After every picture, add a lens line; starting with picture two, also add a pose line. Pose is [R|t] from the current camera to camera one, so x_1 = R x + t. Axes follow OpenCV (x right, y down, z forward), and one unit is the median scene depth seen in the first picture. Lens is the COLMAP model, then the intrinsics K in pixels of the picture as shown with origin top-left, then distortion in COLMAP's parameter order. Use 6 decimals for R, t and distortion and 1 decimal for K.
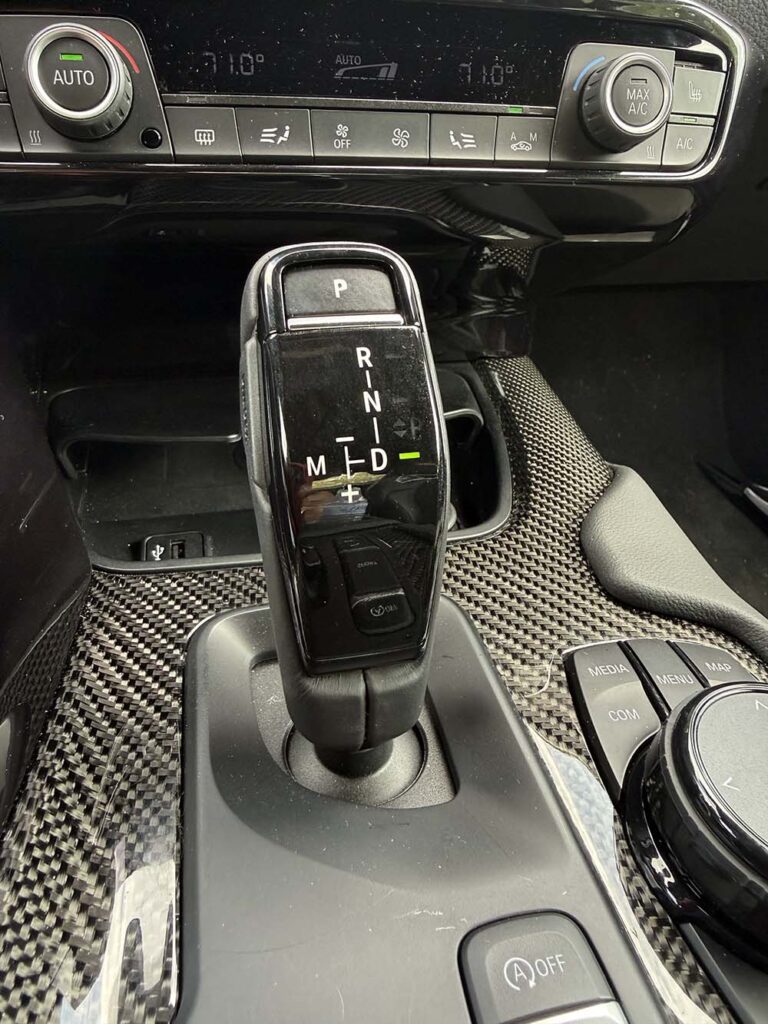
lens RADIAL K [[761.7, 0, 365.9], [0, 761.7, 510.5], [0, 0, 1]] dist [-0.007010, 0.046877]
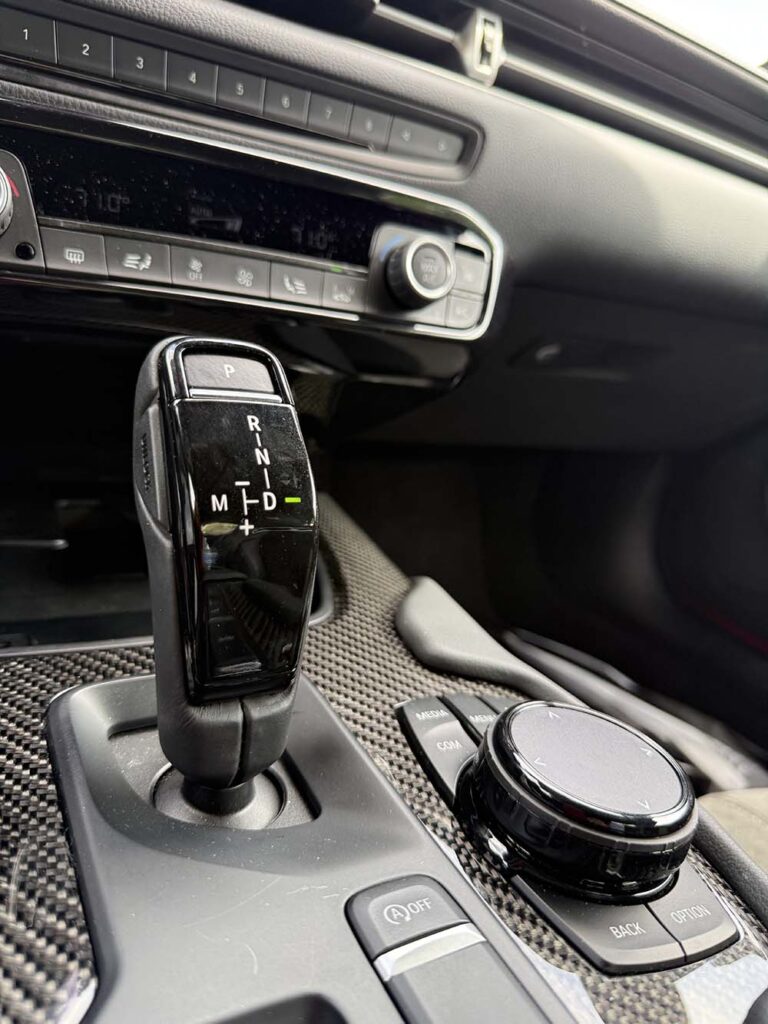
lens RADIAL K [[712.7, 0, 383.4], [0, 712.7, 525.3], [0, 0, 1]] dist [0.048254, -0.087590]
pose [[0.959841, 0.010707, 0.280339, -0.100253], [0.031997, 0.988573, -0.147309, 0.114277], [-0.278713, 0.150363, 0.948530, -0.111560]]
